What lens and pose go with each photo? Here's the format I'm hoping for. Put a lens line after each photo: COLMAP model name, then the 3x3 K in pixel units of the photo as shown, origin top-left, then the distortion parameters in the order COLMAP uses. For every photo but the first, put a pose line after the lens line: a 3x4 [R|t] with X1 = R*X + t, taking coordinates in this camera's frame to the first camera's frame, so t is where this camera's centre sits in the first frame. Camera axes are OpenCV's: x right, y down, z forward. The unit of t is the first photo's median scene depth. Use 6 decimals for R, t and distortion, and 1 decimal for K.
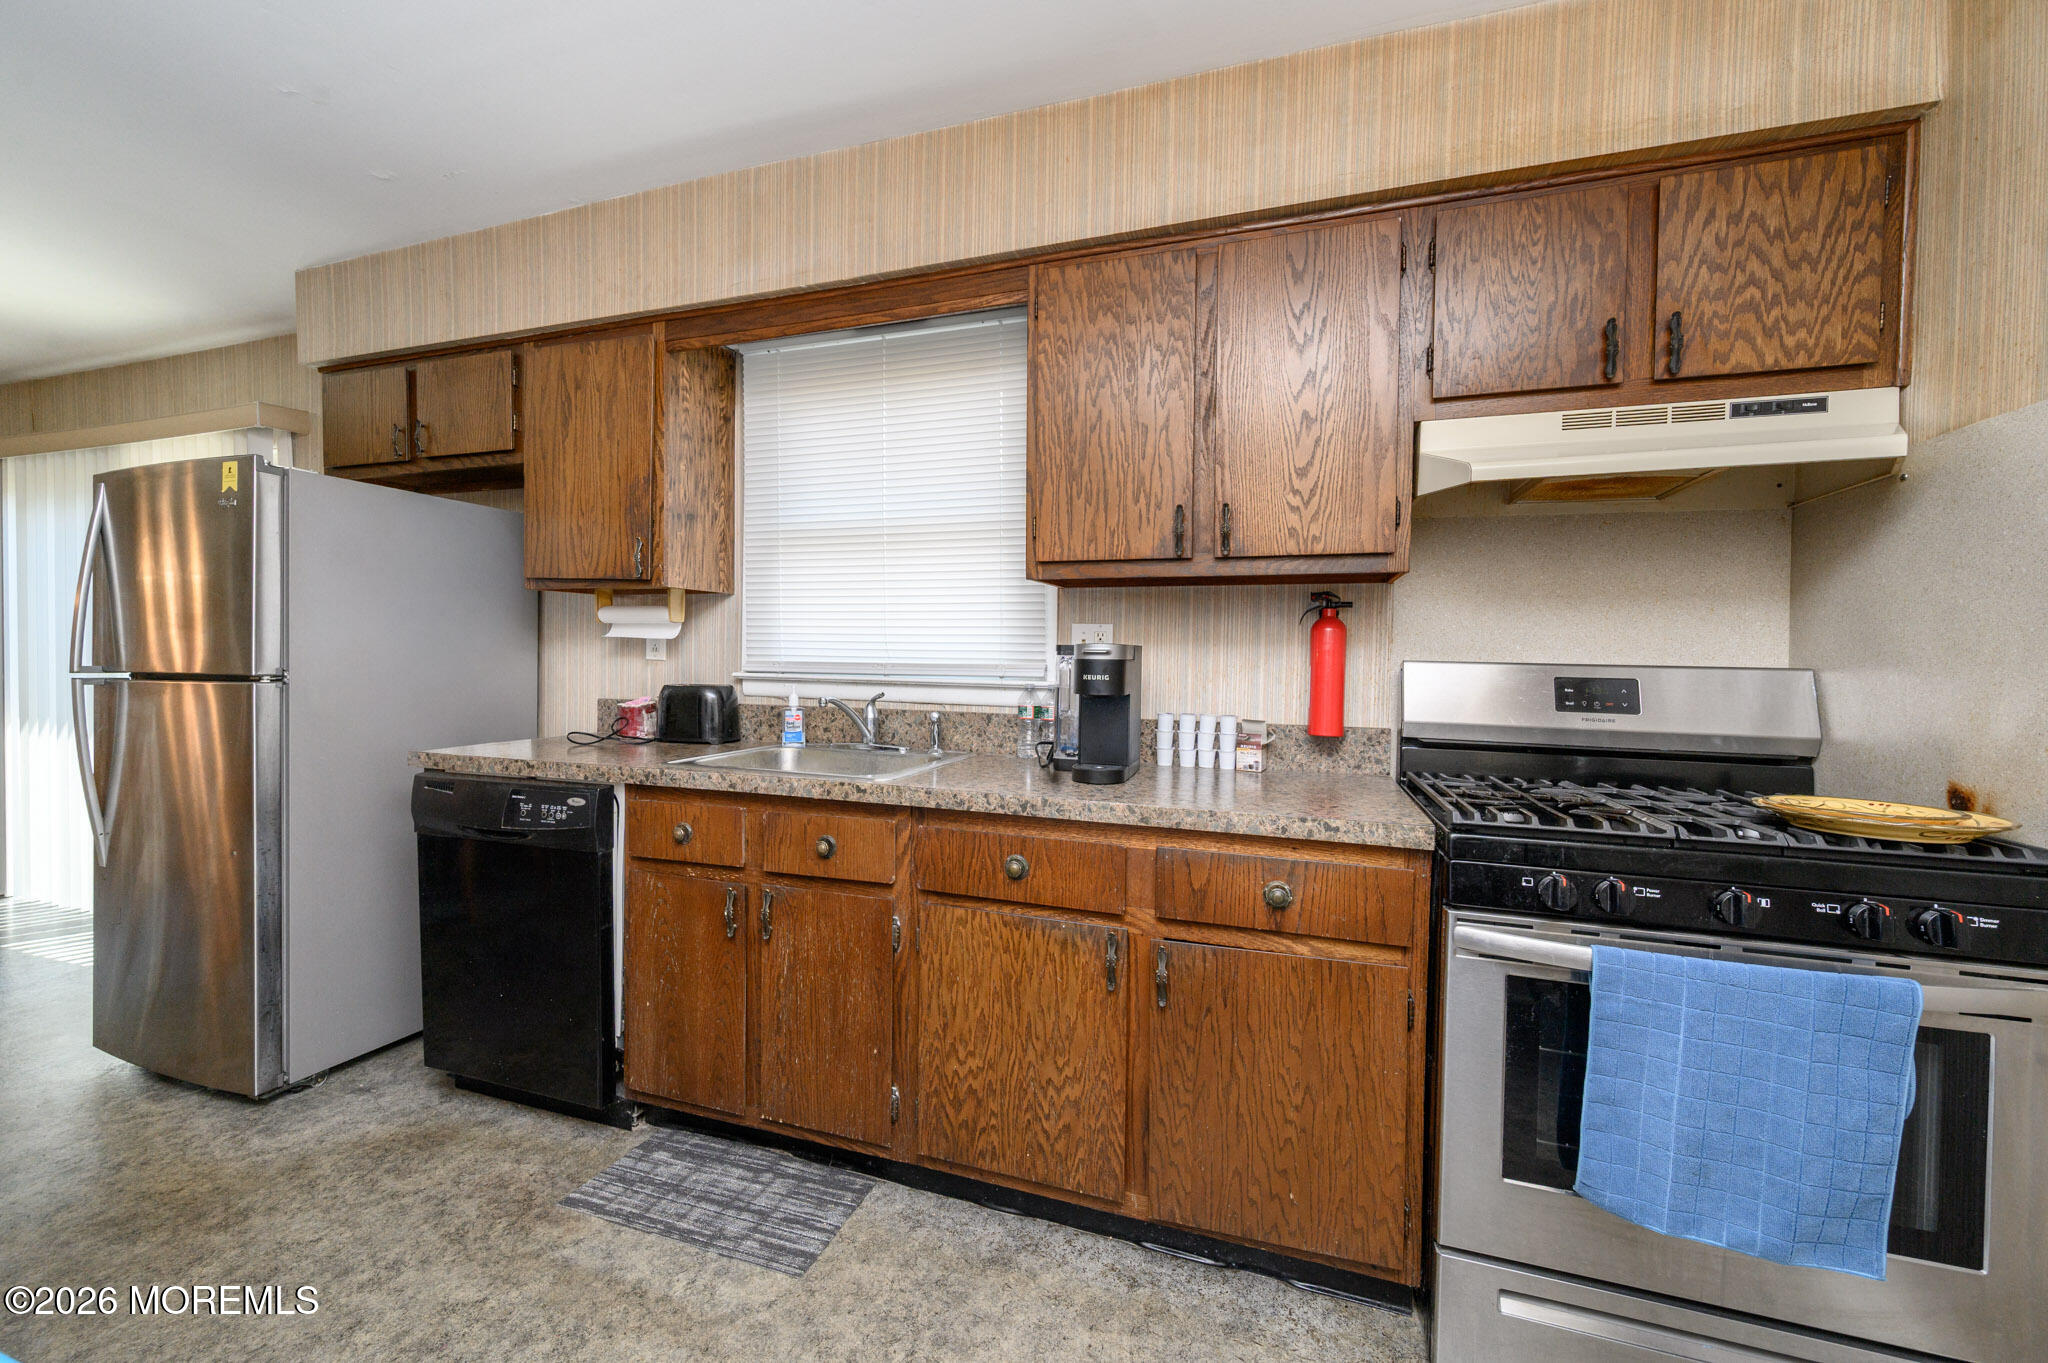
lens RADIAL K [[822.2, 0, 1029.2], [0, 822.2, 667.7], [0, 0, 1]] dist [-0.000134, -0.000034]
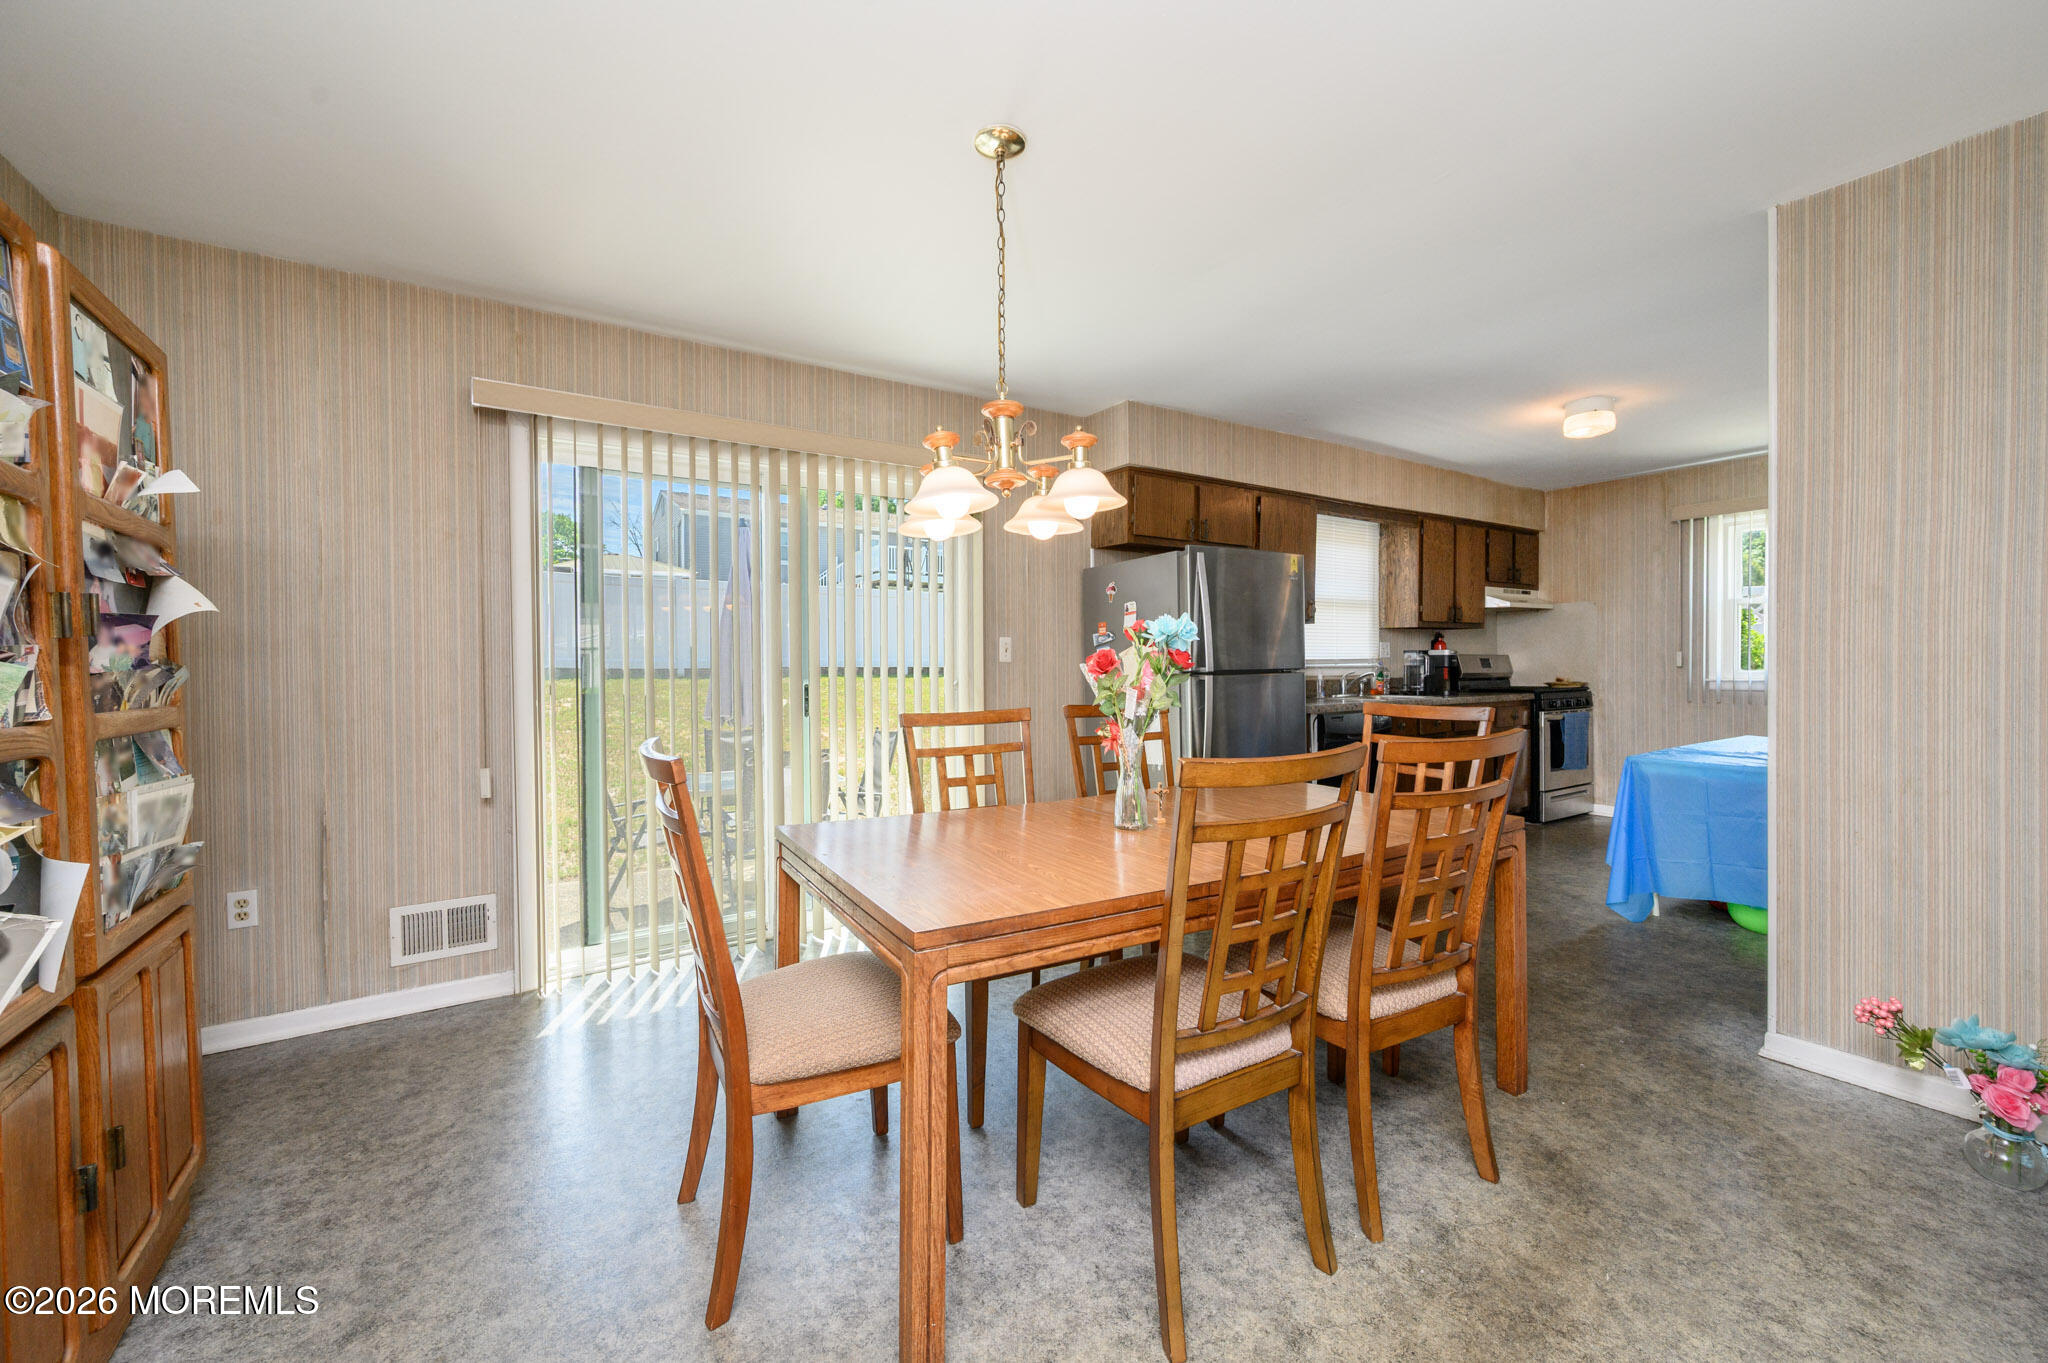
lens RADIAL K [[822.2, 0, 1029.2], [0, 822.2, 667.7], [0, 0, 1]] dist [-0.000134, -0.000034]
pose [[0.604413, -0.026691, 0.796224, -3.150745], [0.029820, 0.999496, 0.010868, -0.040759], [-0.796113, 0.017175, 0.604904, 0.375795]]
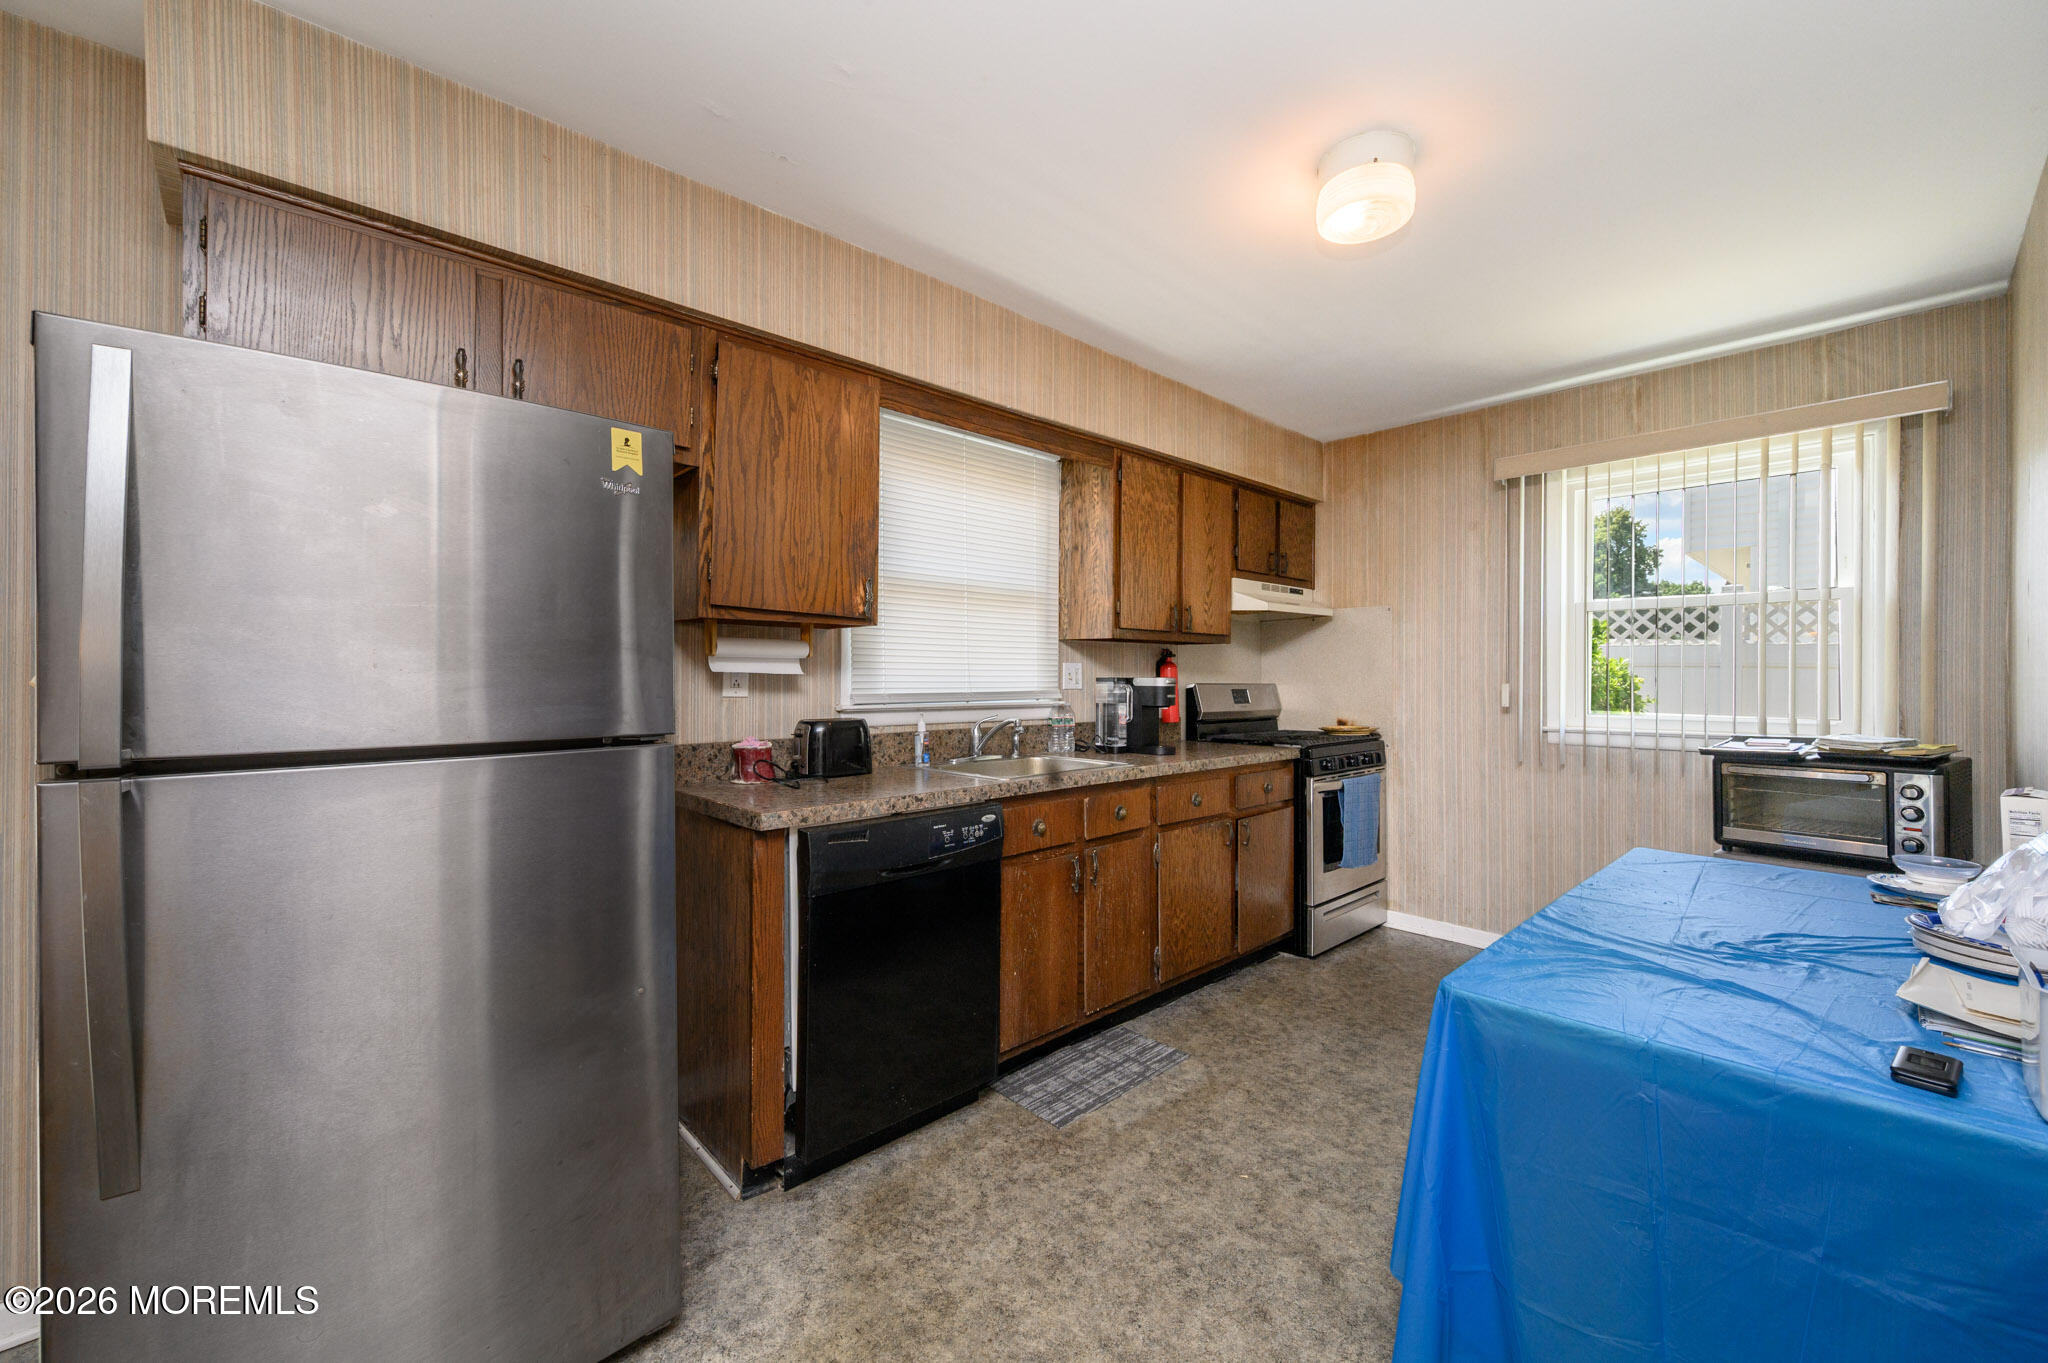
lens RADIAL K [[822.2, 0, 1029.2], [0, 822.2, 667.7], [0, 0, 1]] dist [-0.000134, -0.000034]
pose [[0.455166, -0.003042, 0.890401, -1.576075], [0.018673, 0.999807, -0.006130, -0.042409], [-0.890211, 0.019417, 0.455135, 0.417992]]
